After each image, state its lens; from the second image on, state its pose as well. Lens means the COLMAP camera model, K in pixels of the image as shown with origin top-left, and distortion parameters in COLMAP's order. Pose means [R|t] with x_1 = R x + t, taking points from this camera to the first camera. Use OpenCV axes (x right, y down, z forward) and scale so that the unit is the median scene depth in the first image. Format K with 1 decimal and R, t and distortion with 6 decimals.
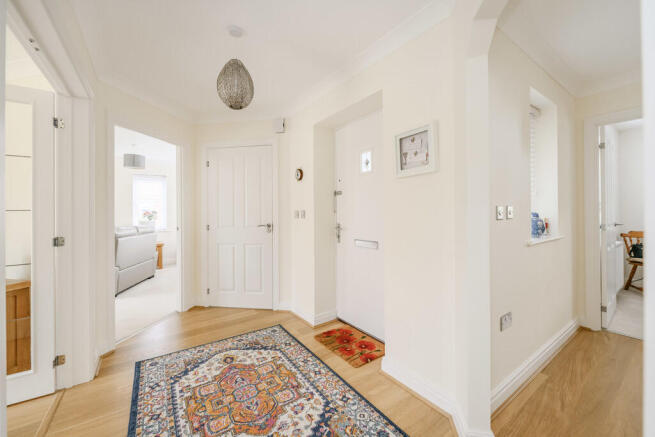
lens RADIAL K [[258.1, 0, 325.6], [0, 258.1, 216.6], [0, 0, 1]] dist [0.003522, -0.000369]
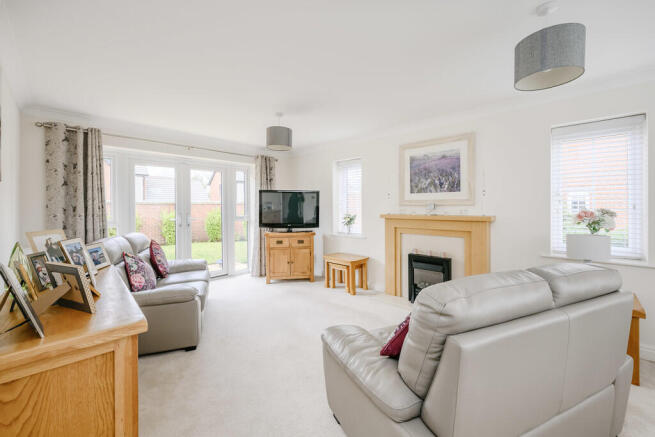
lens RADIAL K [[258.1, 0, 325.9], [0, 258.1, 214.2], [0, 0, 1]] dist [0.003522, -0.000369]
pose [[0.190136, 0.020241, -0.981549, -0.472195], [-0.002459, 0.999794, 0.020140, -0.029438], [0.981755, -0.001415, 0.190147, 0.665290]]
